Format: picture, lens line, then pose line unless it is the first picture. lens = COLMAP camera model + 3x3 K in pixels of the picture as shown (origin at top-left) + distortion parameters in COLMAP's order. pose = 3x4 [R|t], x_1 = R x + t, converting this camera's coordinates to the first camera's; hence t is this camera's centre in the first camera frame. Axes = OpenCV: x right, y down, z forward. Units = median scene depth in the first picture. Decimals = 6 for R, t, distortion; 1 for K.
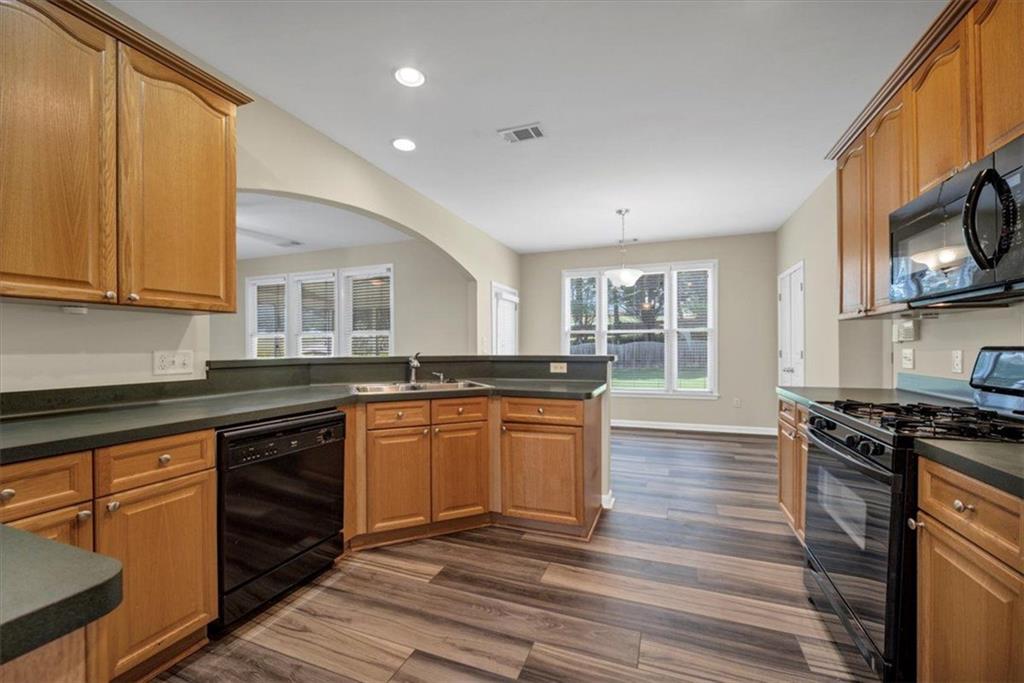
lens RADIAL K [[398.9, 0, 513.9], [0, 398.9, 347.4], [0, 0, 1]] dist [0.000100, -0.000079]
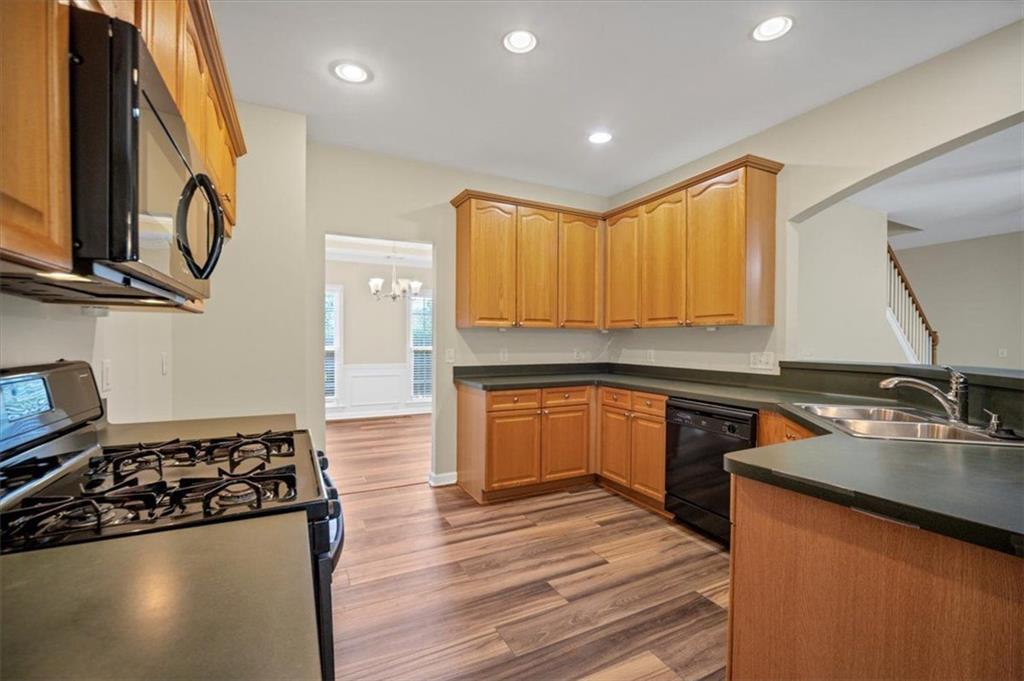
lens RADIAL K [[410.1, 0, 486.8], [0, 410.1, 342.2], [0, 0, 1]] dist [-0.000514, -0.000031]
pose [[-0.686159, 0.000800, -0.727452, 0.815176], [-0.002814, 0.999989, 0.003754, -0.027831], [0.727447, 0.004623, -0.686149, 1.222271]]
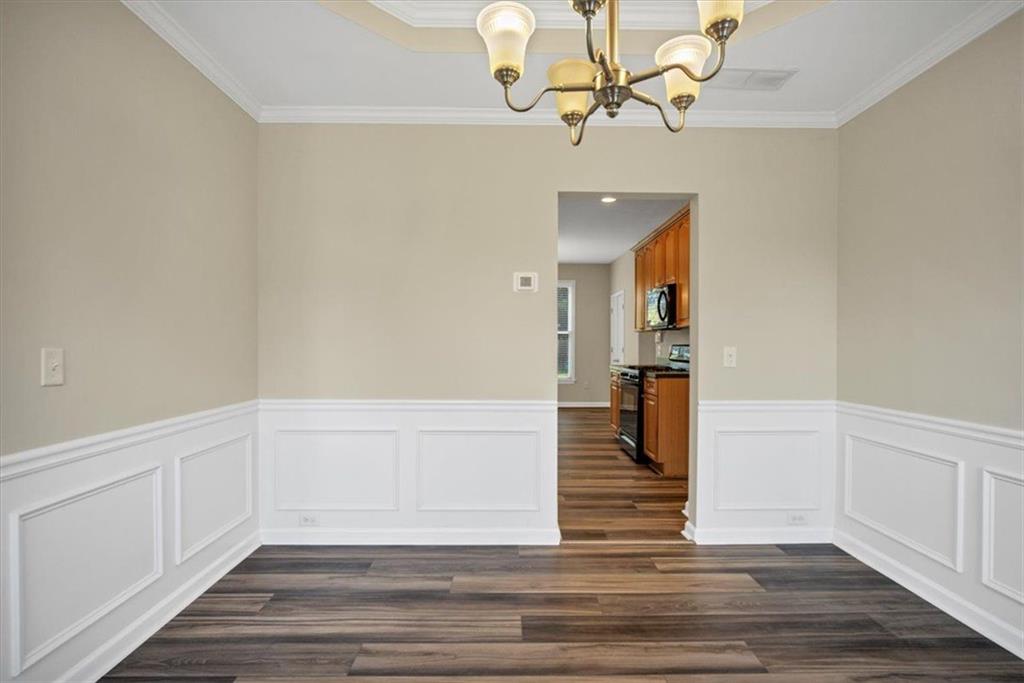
lens RADIAL K [[490.6, 0, 512.0], [0, 490.6, 341.5], [0, 0, 1]] dist [-0.002515, -0.000537]
pose [[0.926971, 0.010147, 0.374995, -0.476363], [-0.008553, 0.999946, -0.005916, 0.002026], [-0.375035, 0.002277, 0.927008, -0.730215]]
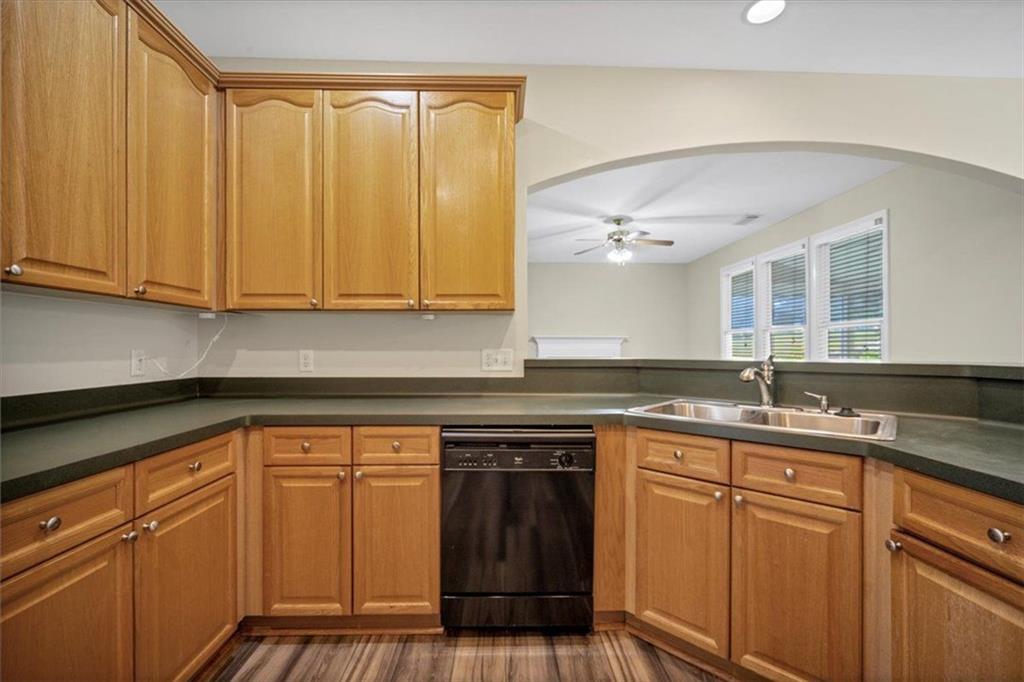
lens RADIAL K [[452.2, 0, 517.0], [0, 452.2, 347.2], [0, 0, 1]] dist [-0.009053, -0.000077]
pose [[0.394999, 0.002175, -0.918679, 0.280147], [0.000319, 0.999997, 0.002505, 0.000226], [0.918682, -0.001282, 0.394997, 0.537588]]
